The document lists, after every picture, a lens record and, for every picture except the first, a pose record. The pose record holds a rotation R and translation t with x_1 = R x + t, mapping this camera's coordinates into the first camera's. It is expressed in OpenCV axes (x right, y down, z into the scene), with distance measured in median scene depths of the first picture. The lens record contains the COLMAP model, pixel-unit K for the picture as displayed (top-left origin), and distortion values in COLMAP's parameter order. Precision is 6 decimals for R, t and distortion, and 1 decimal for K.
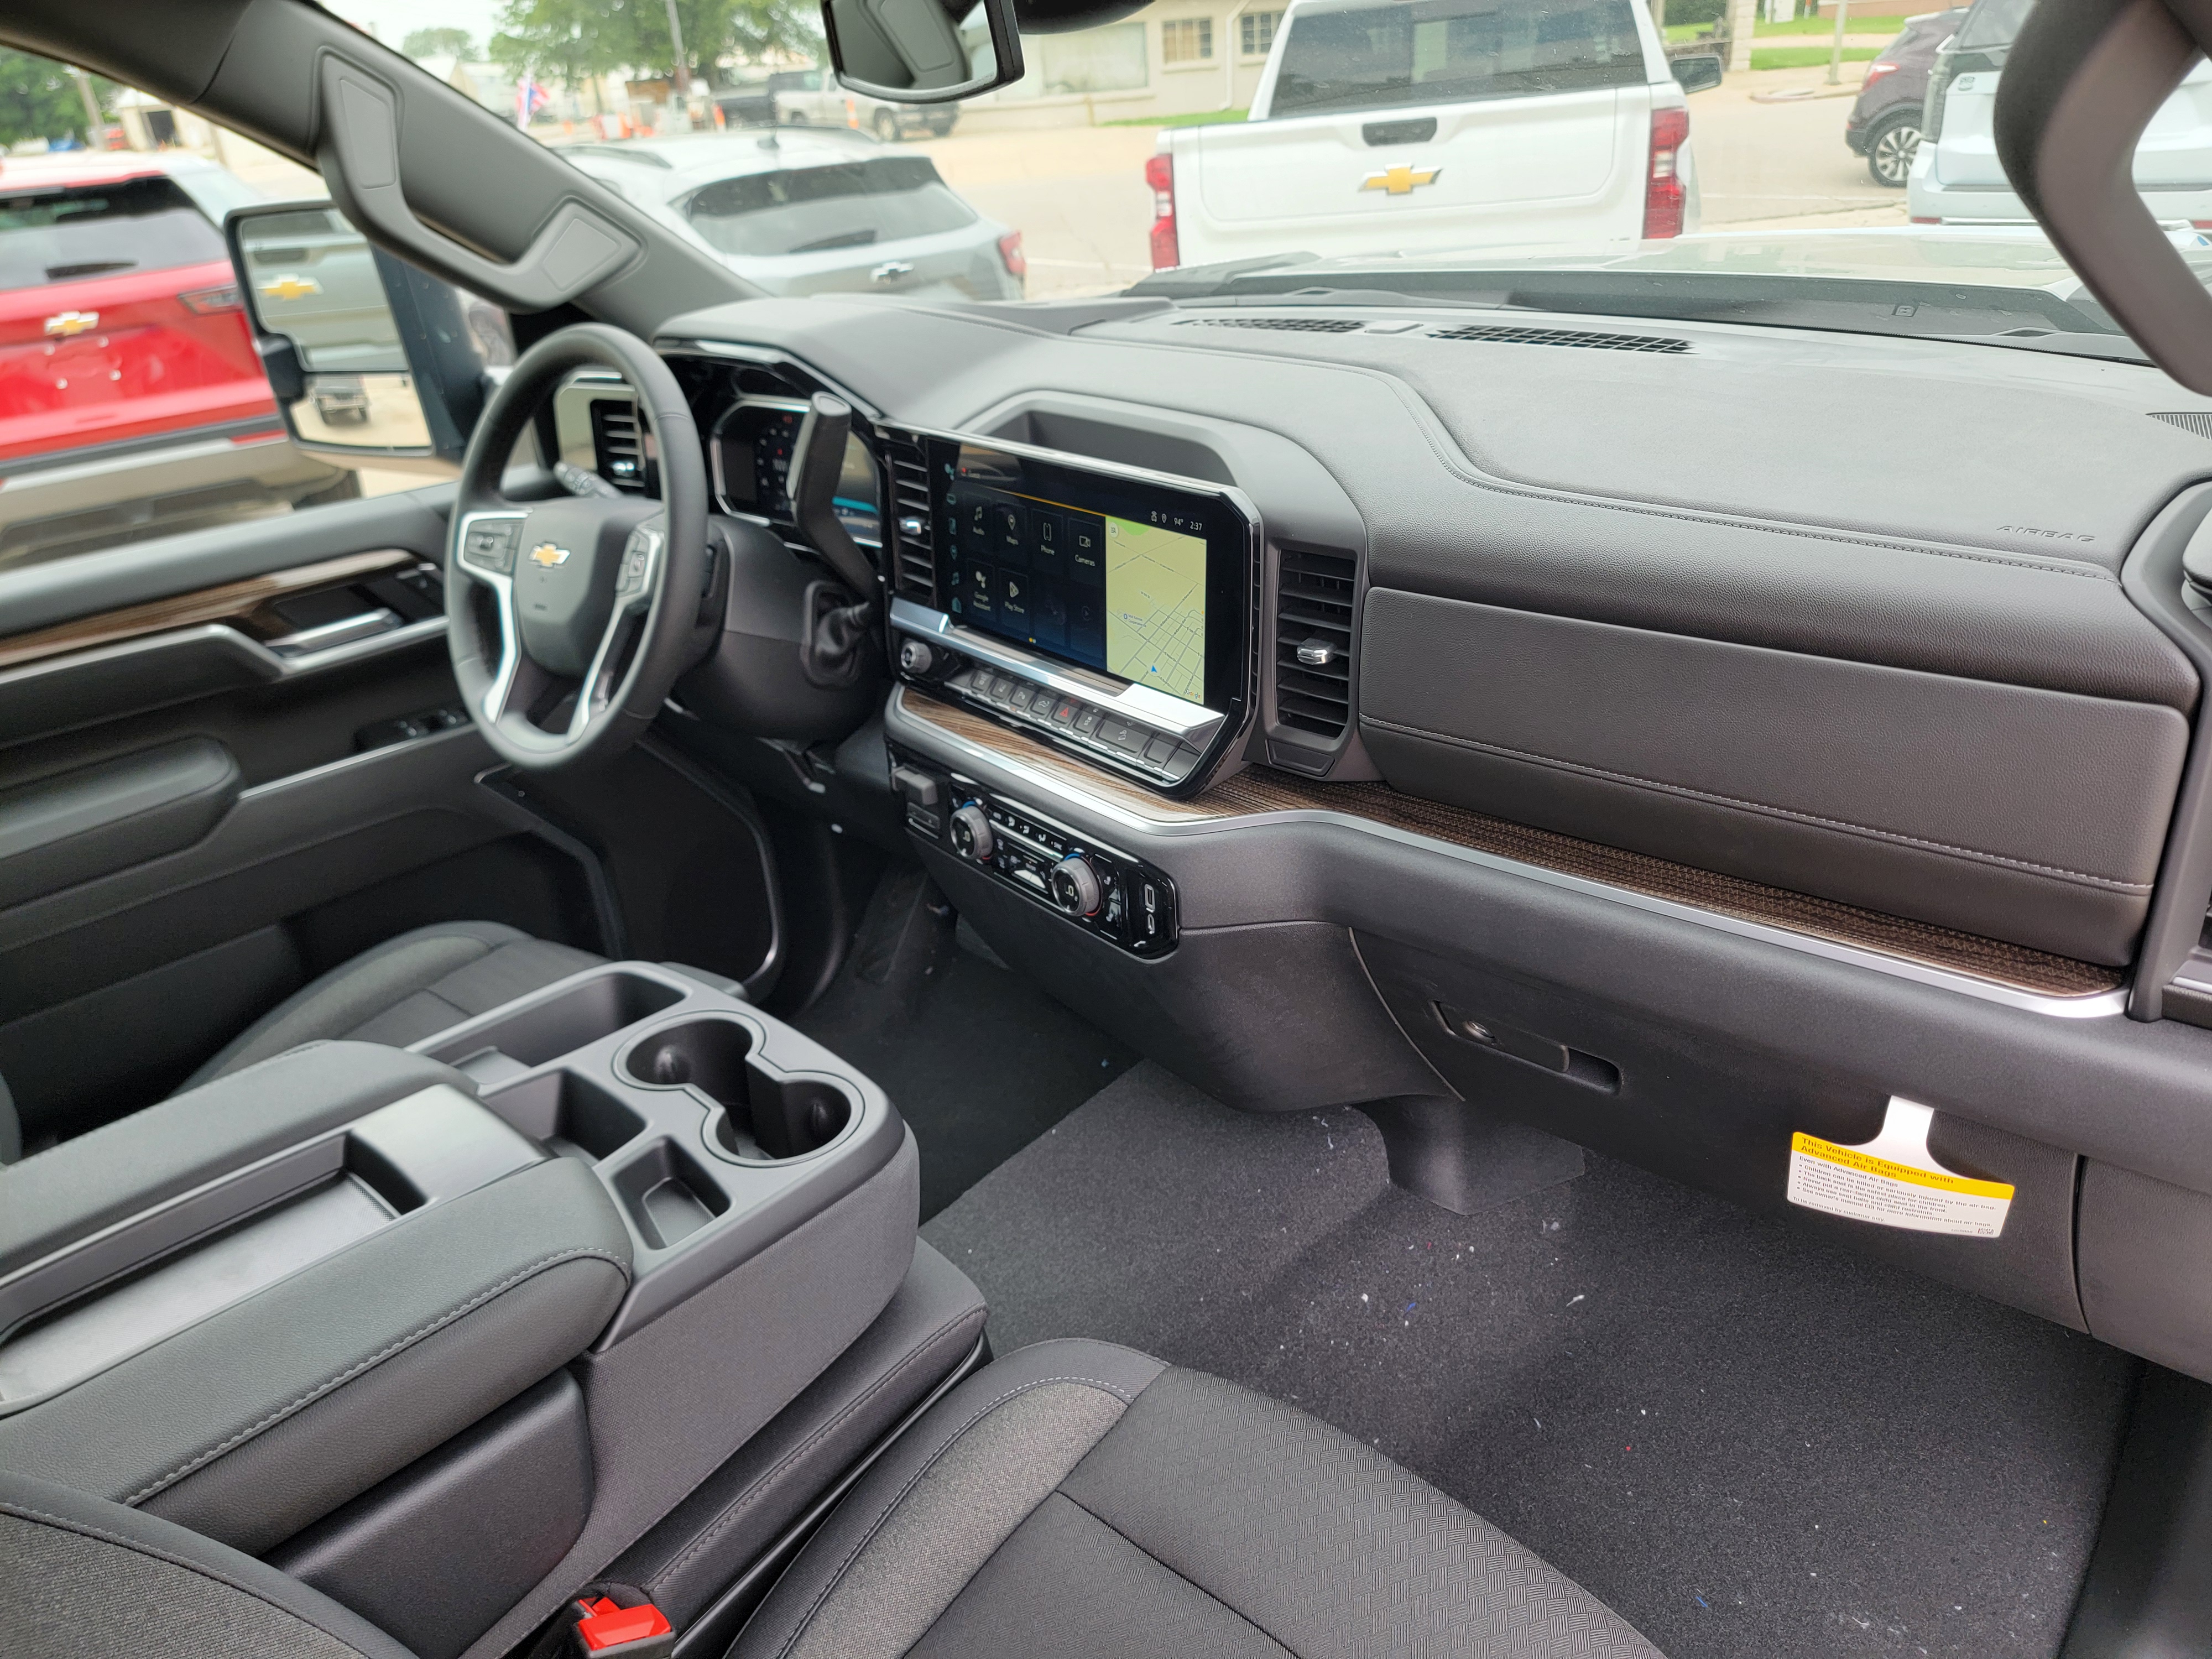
lens RADIAL K [[1525.0, 0, 1138.8], [0, 1525.0, 856.1], [0, 0, 1]] dist [0.081058, -0.073364]
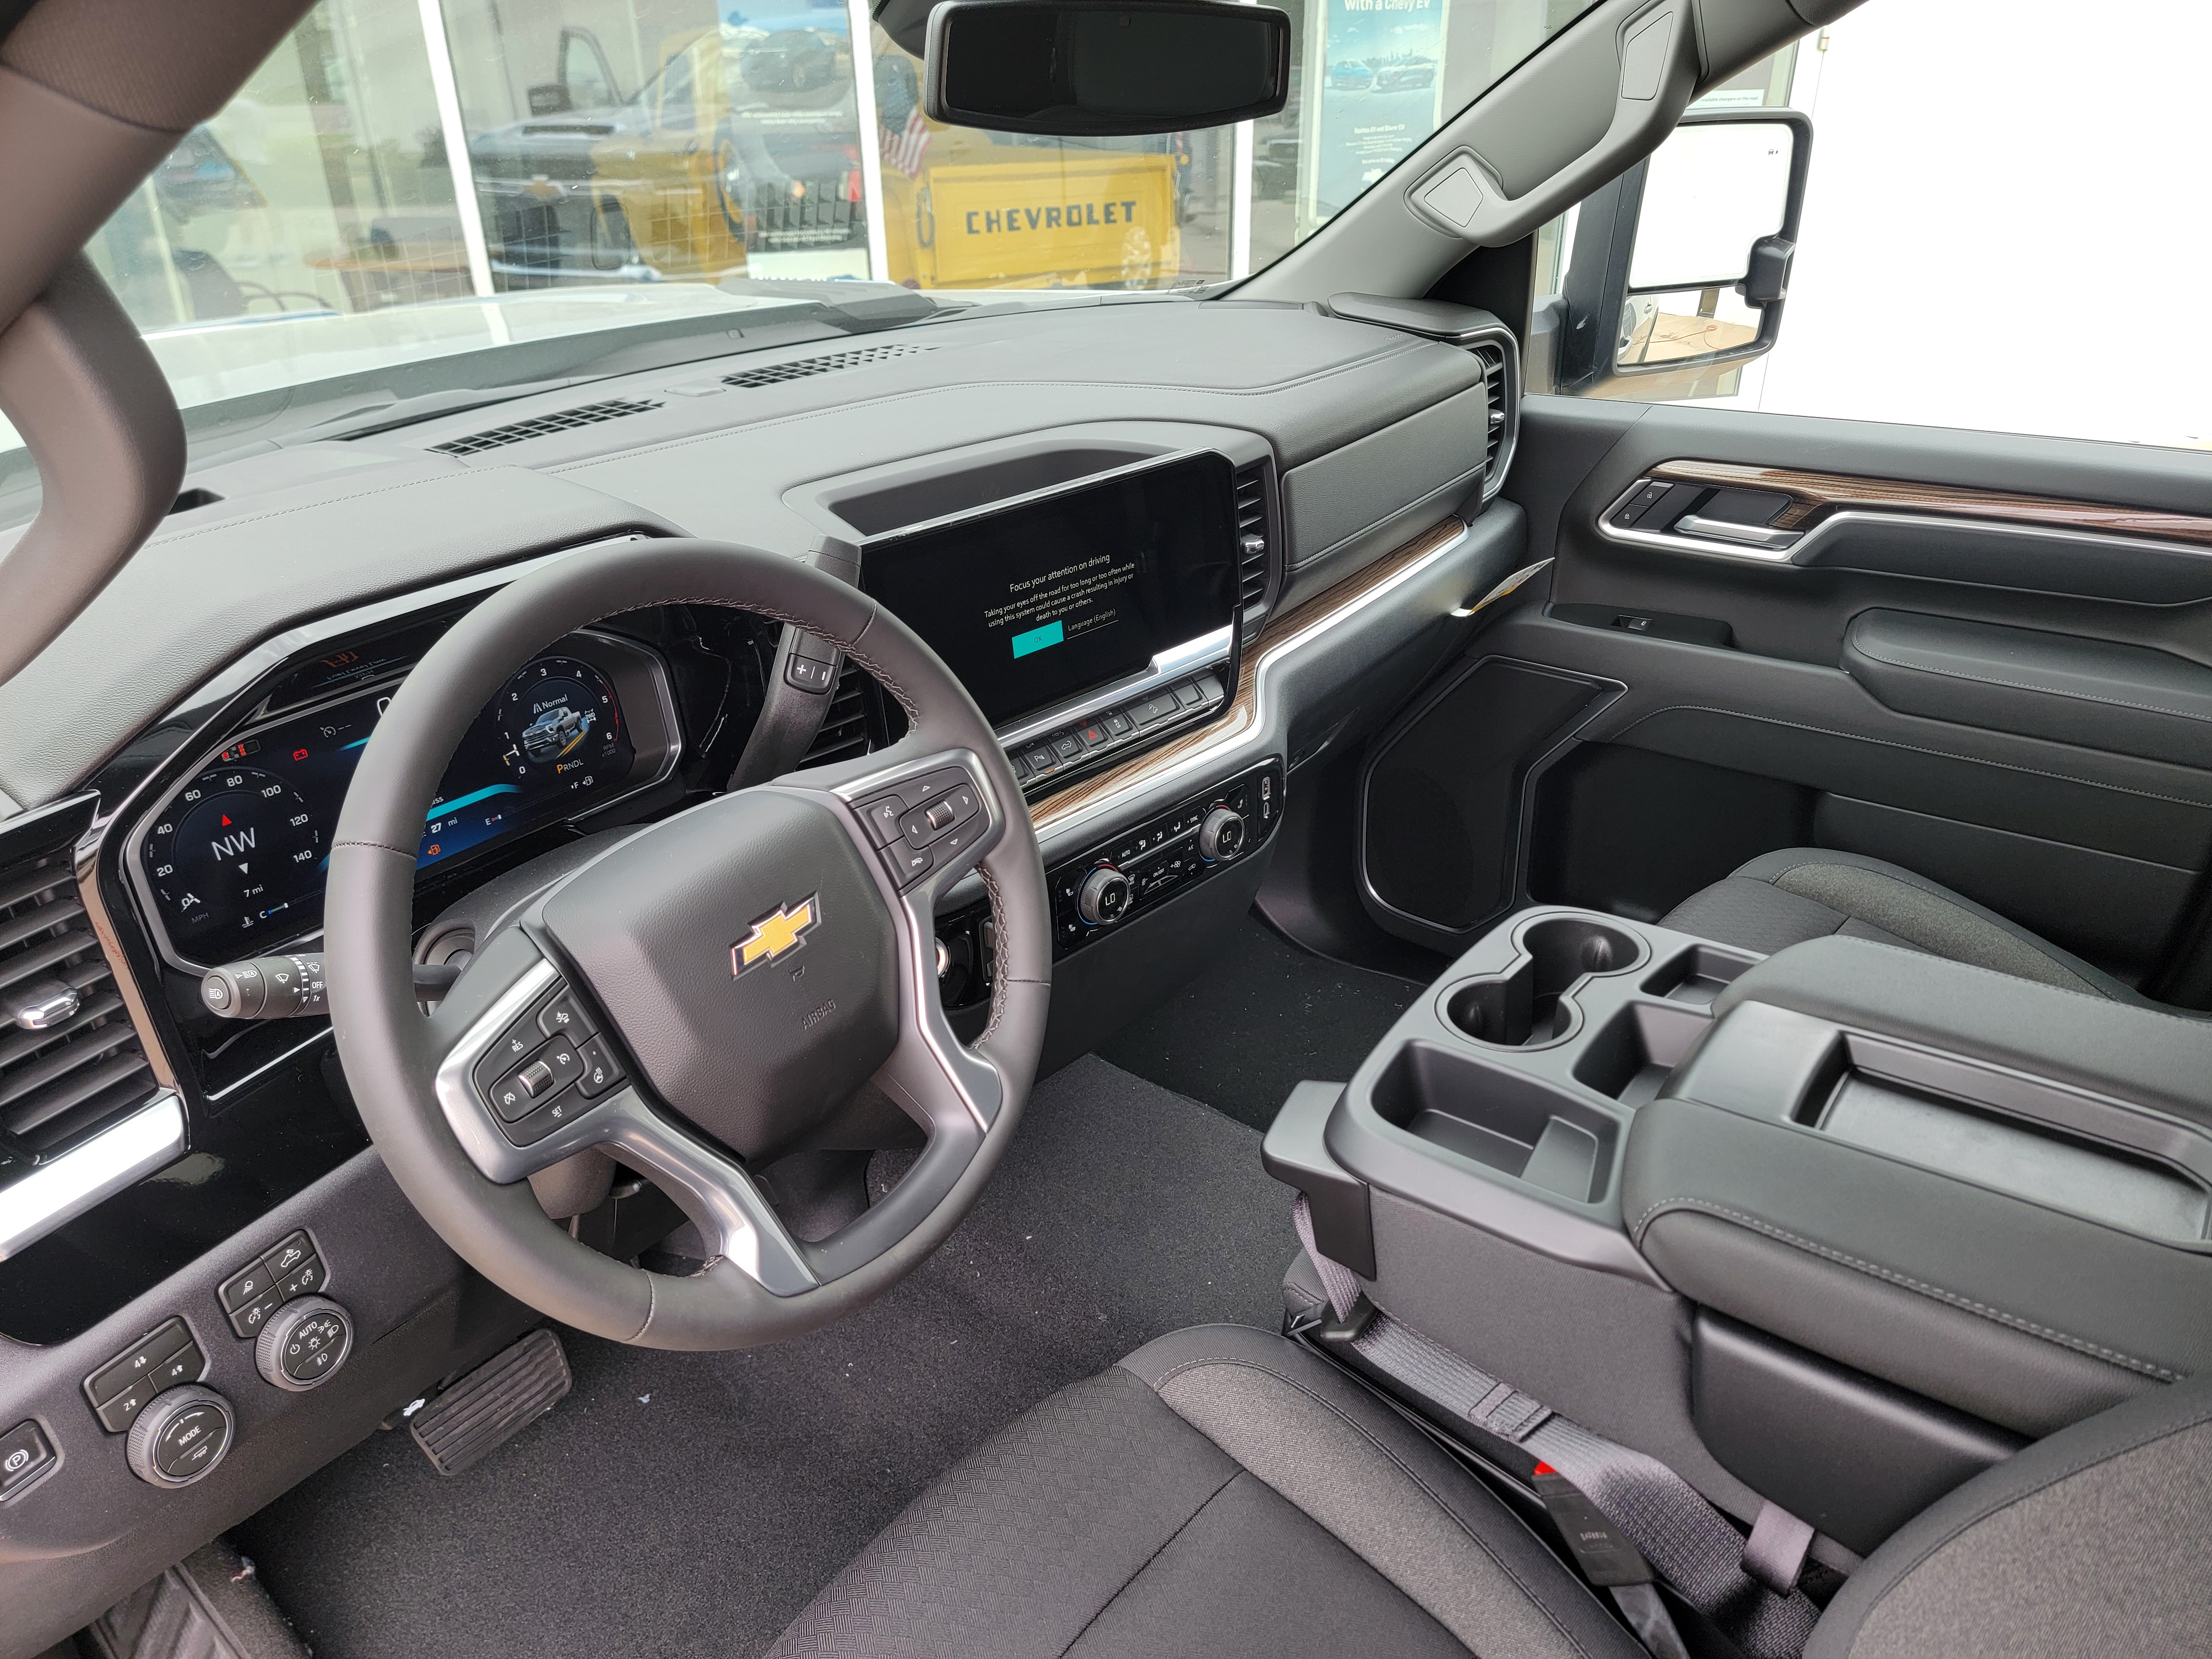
lens RADIAL K [[1530.8, 0, 1098.3], [0, 1530.8, 842.4], [0, 0, 1]] dist [0.066290, -0.072236]
pose [[-0.105503, -0.386720, 0.916142, -1.073389], [0.477150, 0.788614, 0.387836, -0.458017], [-0.872466, 0.478055, 0.101323, 0.991024]]
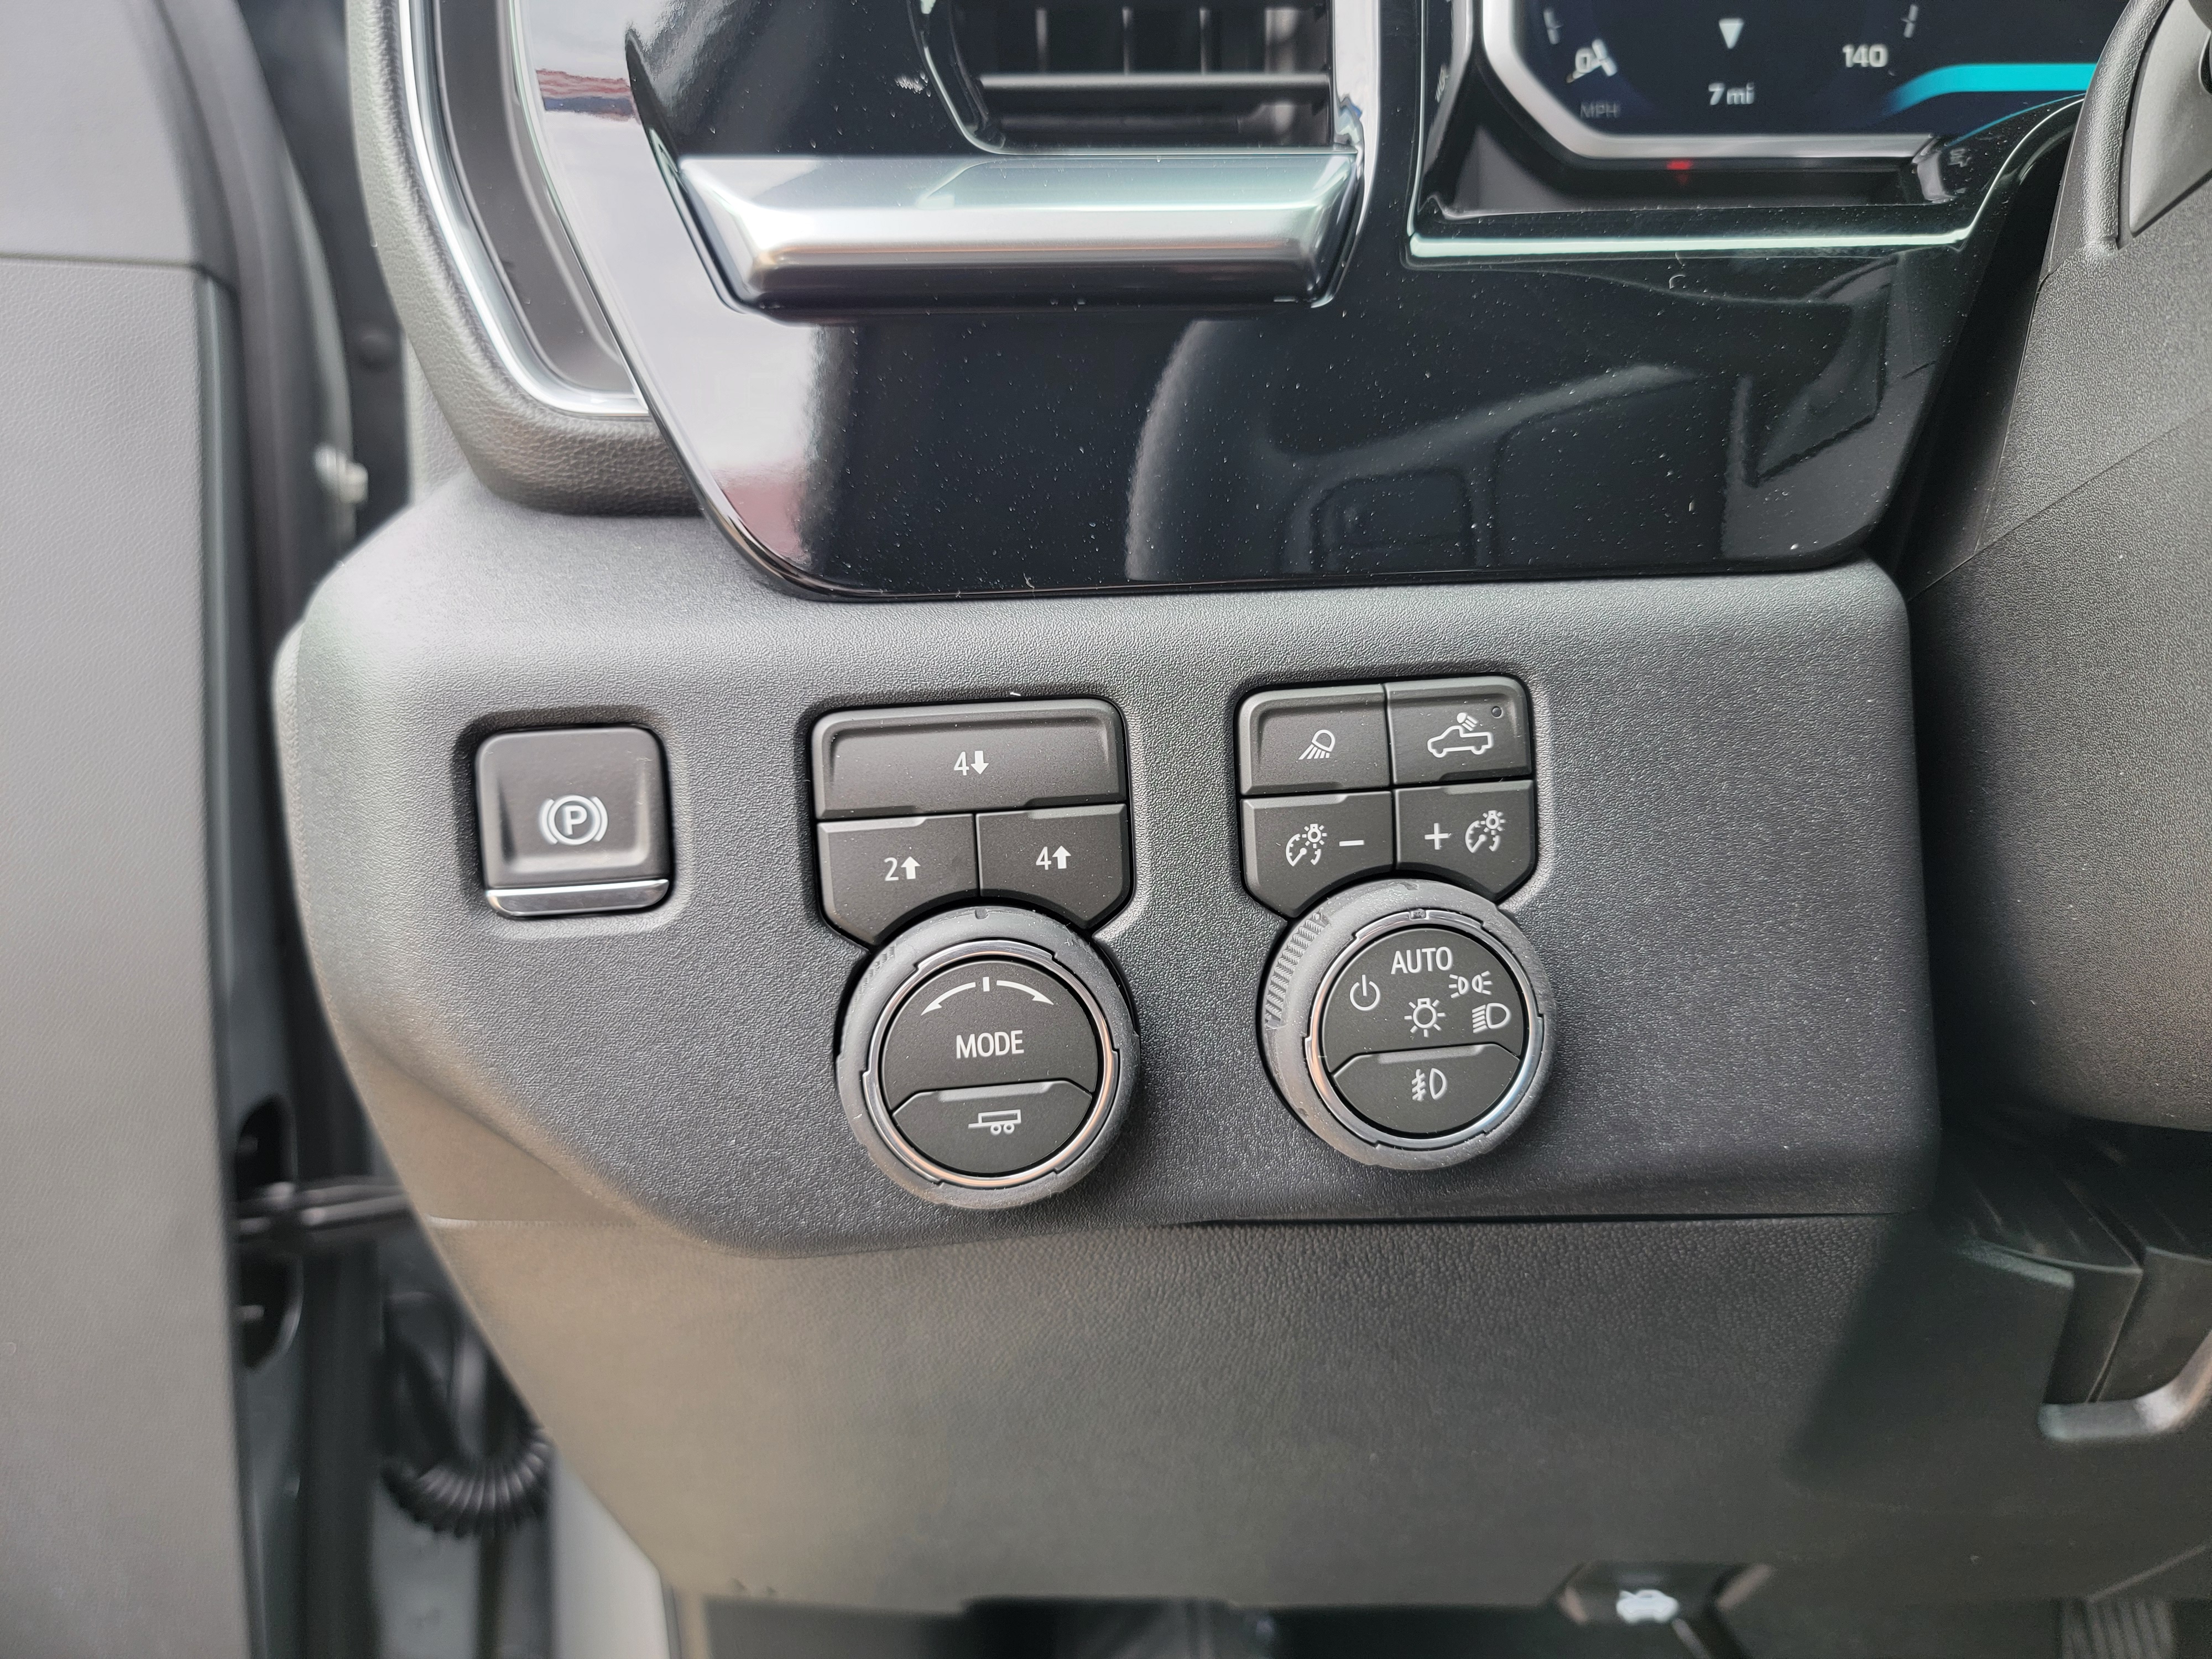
lens RADIAL K [[1535.0, 0, 1133.9], [0, 1535.0, 844.9], [0, 0, 1]] dist [0.077766, -0.065470]
pose [[0.719706, -0.096153, 0.687588, -0.656493], [0.282795, 0.945083, -0.163843, -0.178739], [-0.634074, 0.312366, 0.707374, 1.344364]]
